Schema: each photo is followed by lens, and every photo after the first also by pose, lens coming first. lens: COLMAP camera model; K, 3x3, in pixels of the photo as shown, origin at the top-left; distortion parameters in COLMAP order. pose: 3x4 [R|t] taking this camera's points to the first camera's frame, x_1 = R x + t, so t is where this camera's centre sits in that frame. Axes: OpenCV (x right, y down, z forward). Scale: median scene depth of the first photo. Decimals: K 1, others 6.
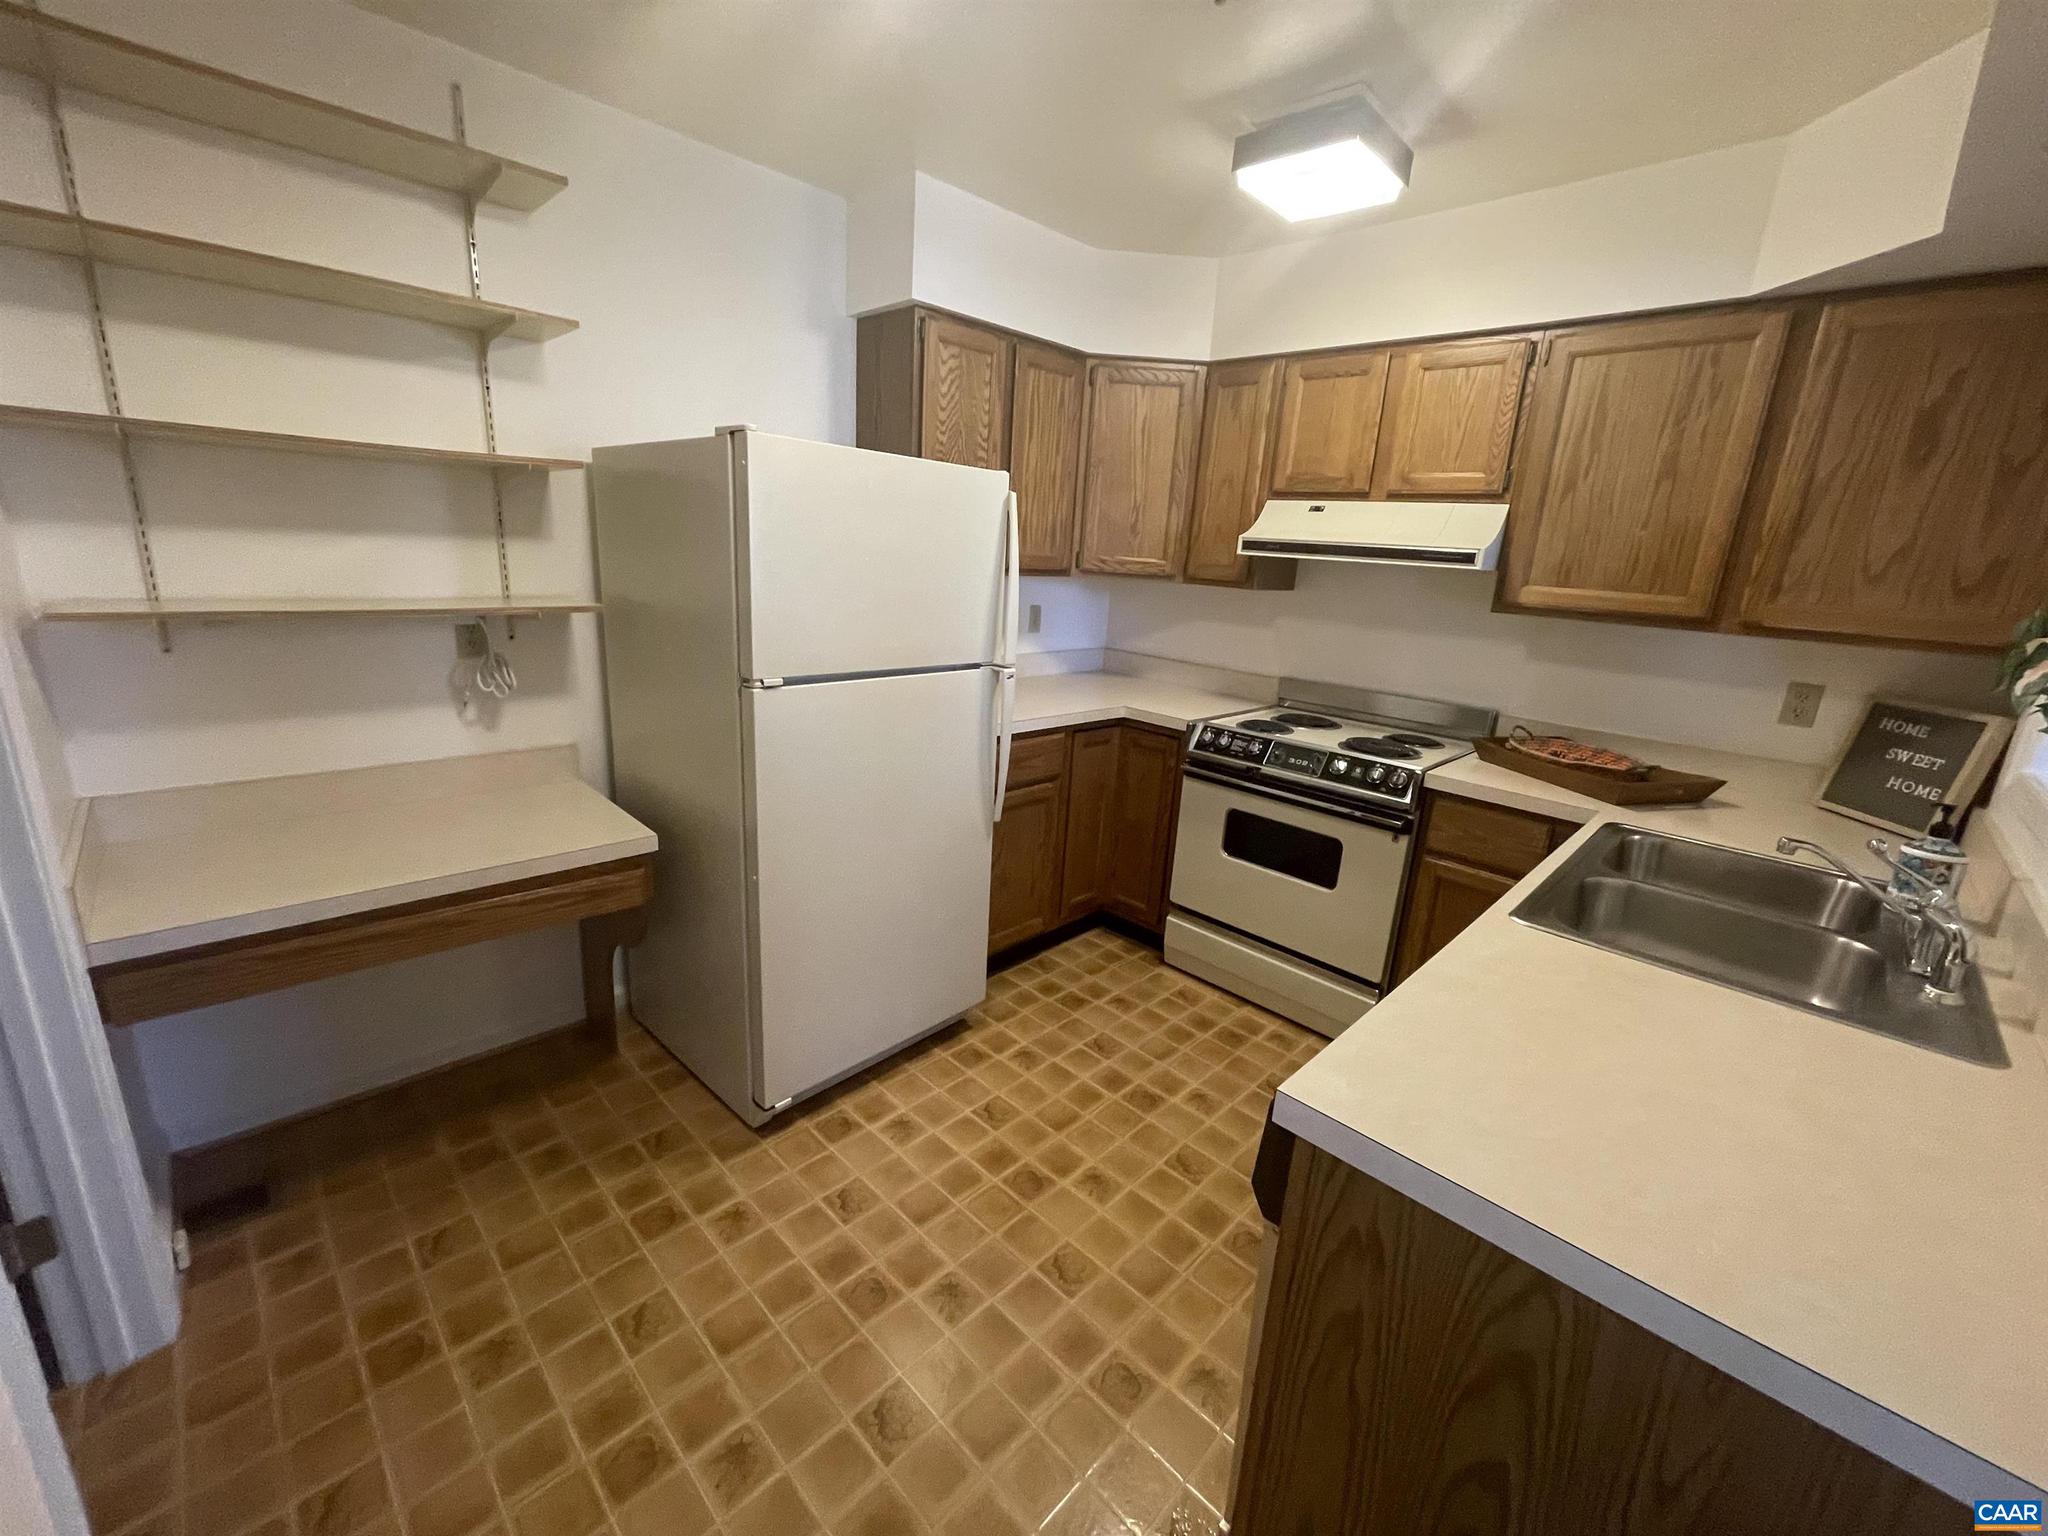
lens RADIAL K [[826.6, 0, 1022.6], [0, 826.6, 763.4], [0, 0, 1]] dist [-0.002315, -0.000411]
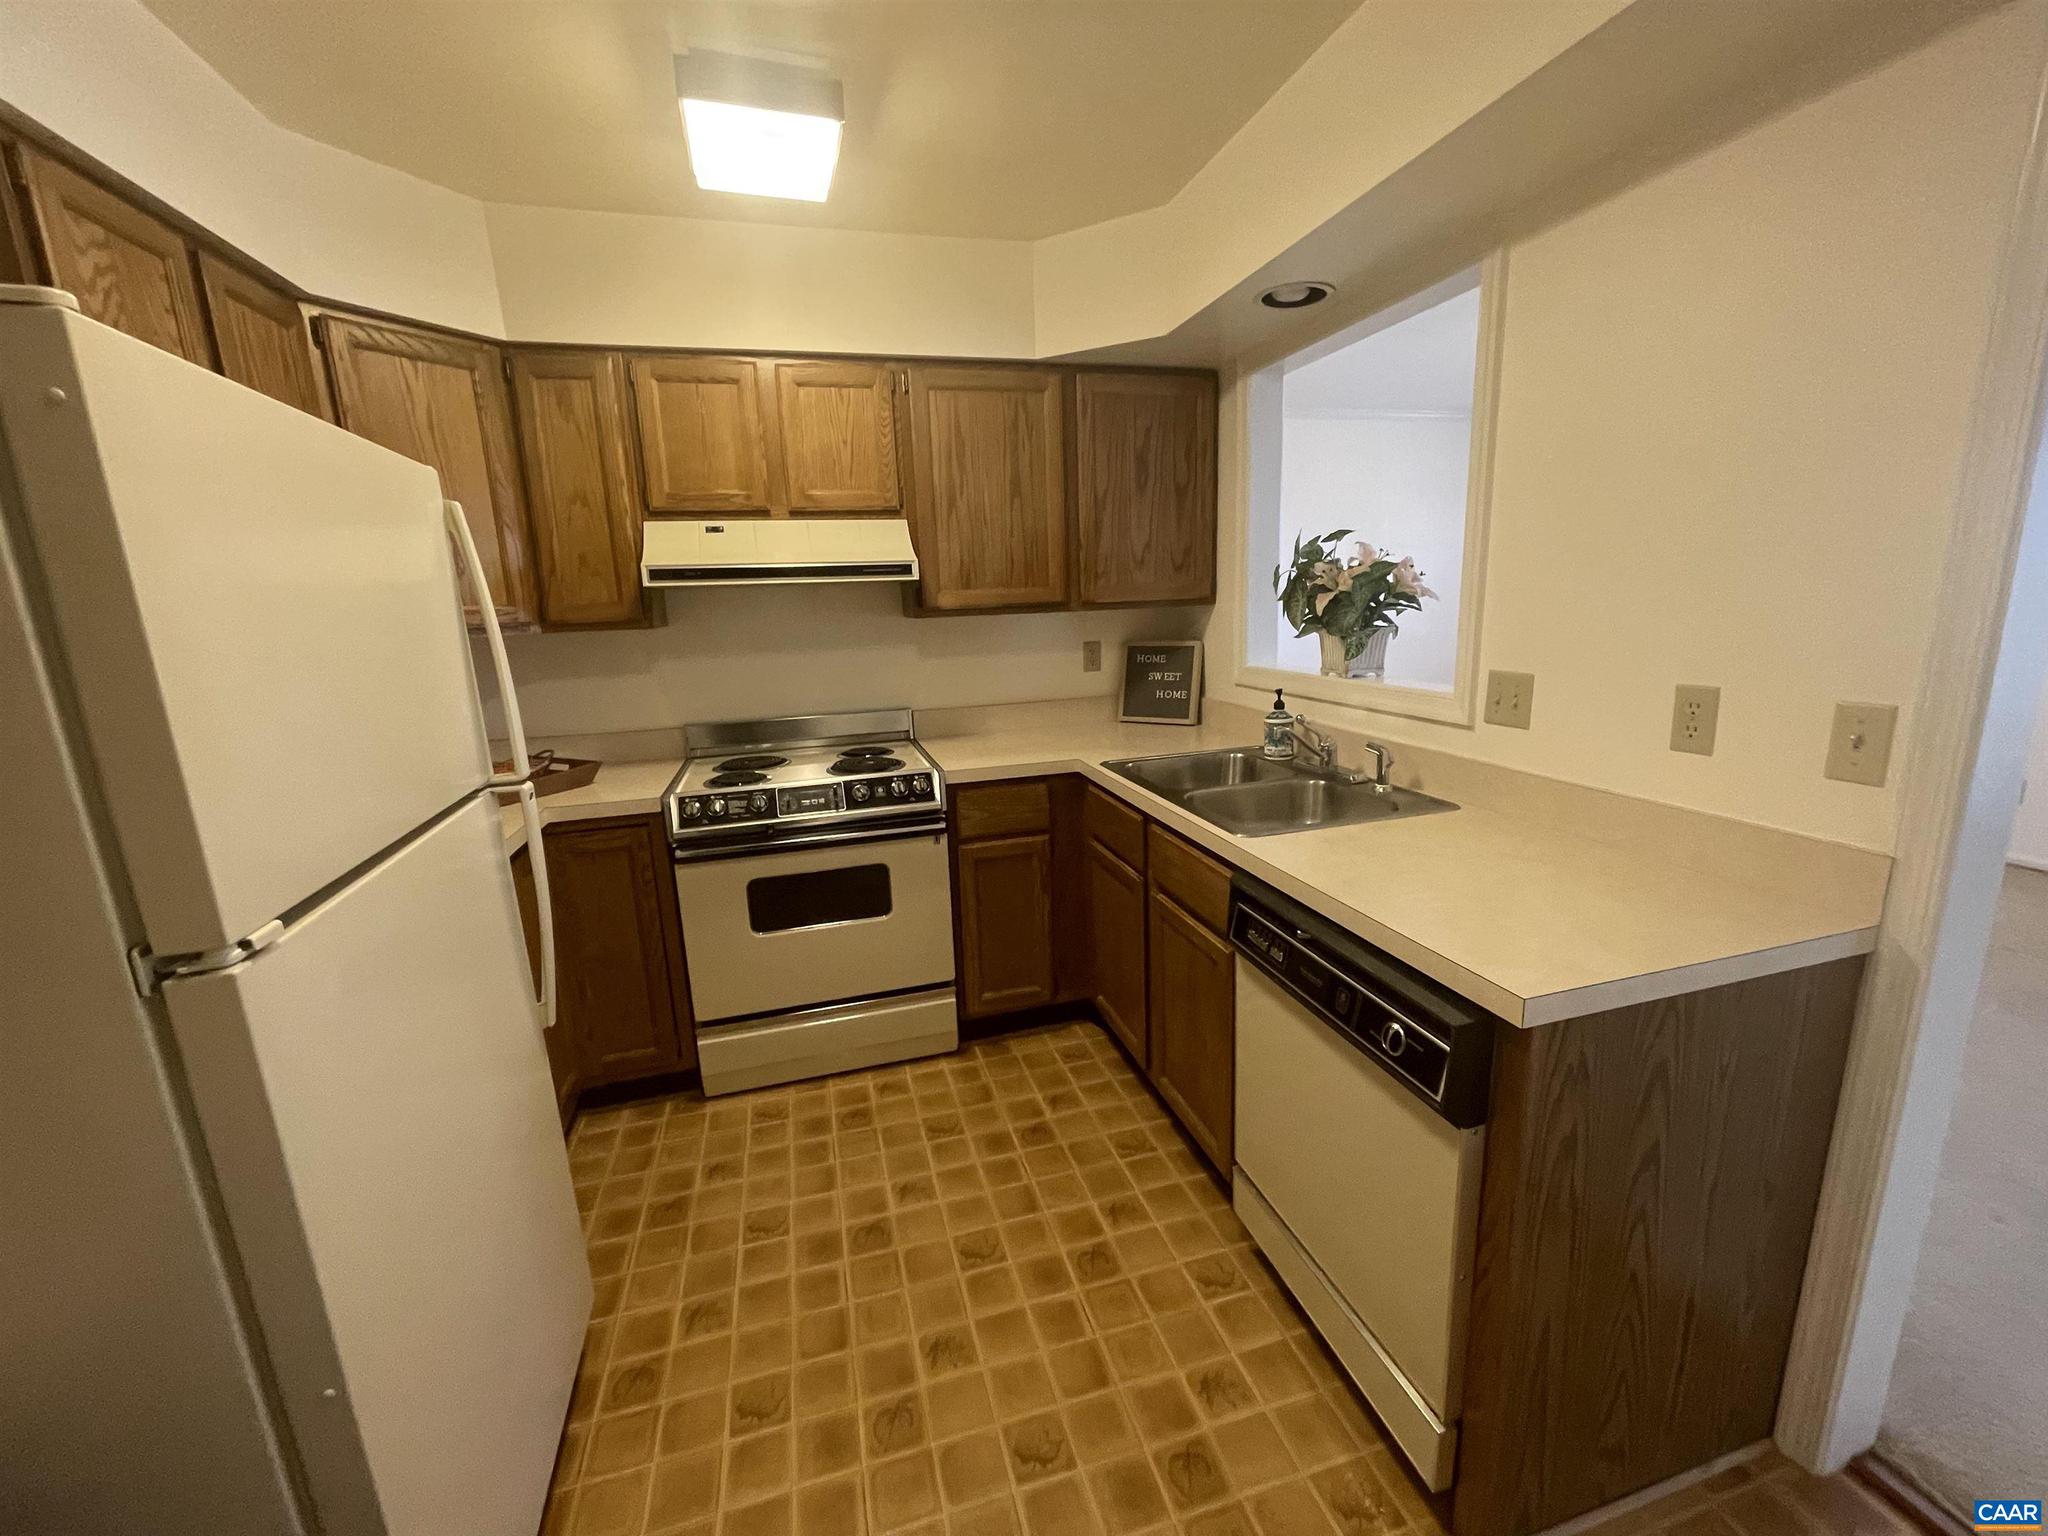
lens RADIAL K [[826.6, 0, 1026.4], [0, 826.6, 771.9], [0, 0, 1]] dist [-0.002315, -0.000411]
pose [[0.488845, -0.260509, 0.832566, -0.376967], [0.287018, 0.949267, 0.128501, -0.103321], [-0.823803, 0.176144, 0.538815, 0.382291]]
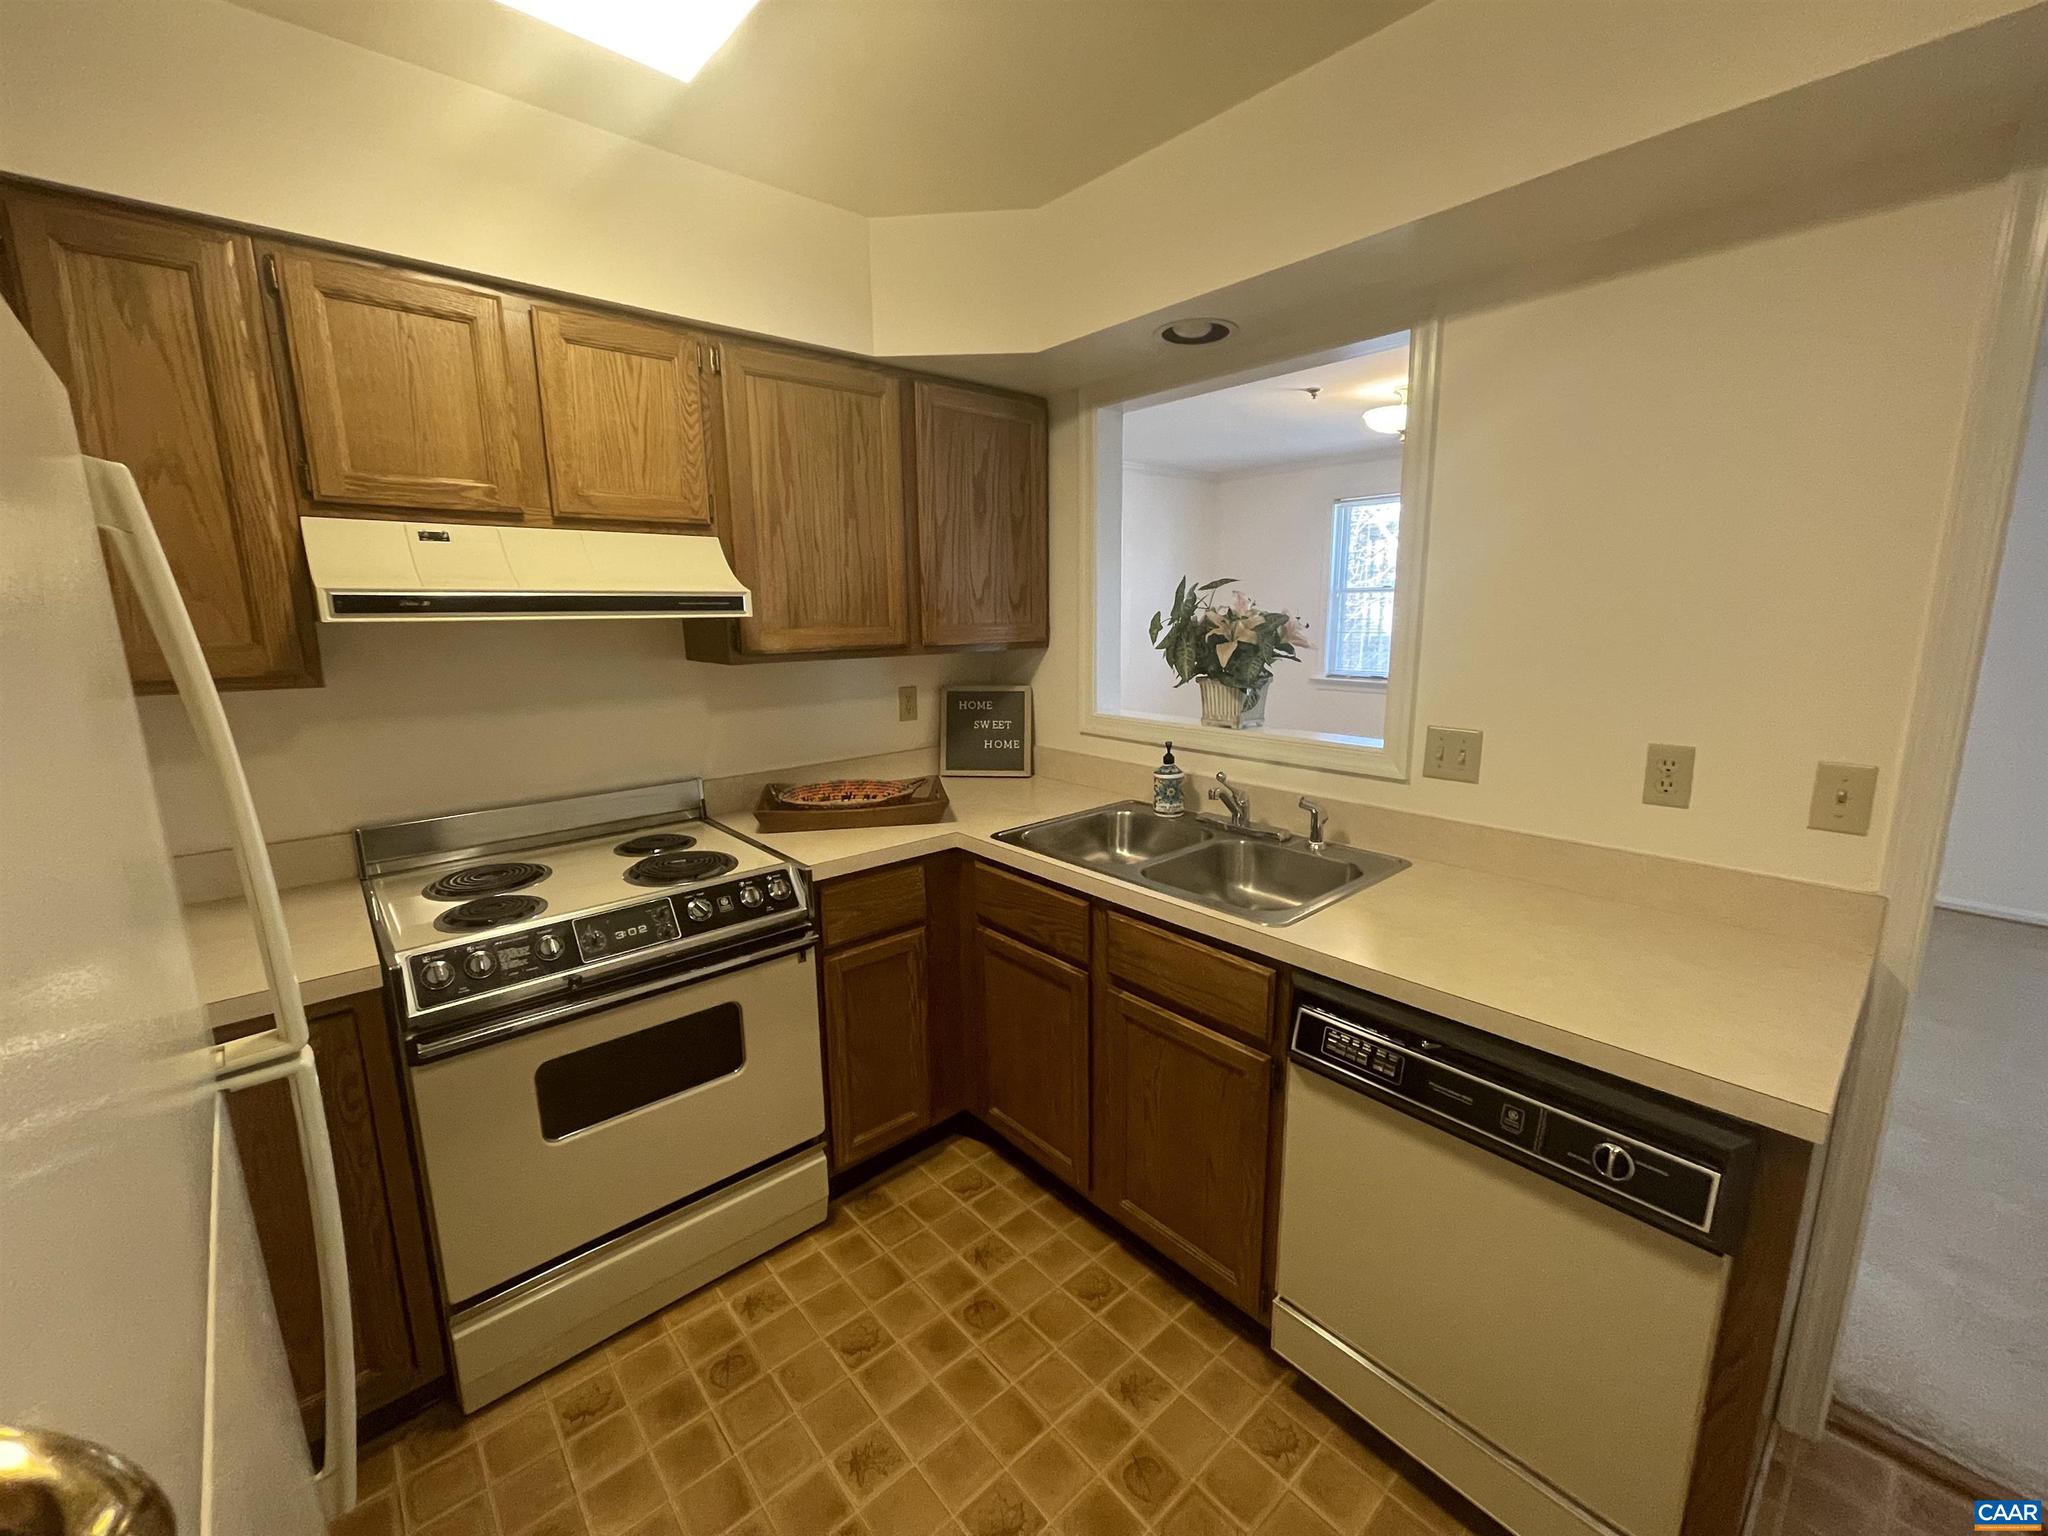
lens RADIAL K [[826.6, 0, 1019.9], [0, 826.6, 765.4], [0, 0, 1]] dist [-0.002315, -0.000411]
pose [[0.071171, -0.247899, 0.966168, -0.286202], [0.270429, 0.937142, 0.220531, -0.227021], [-0.960106, 0.245584, 0.133736, 0.739594]]
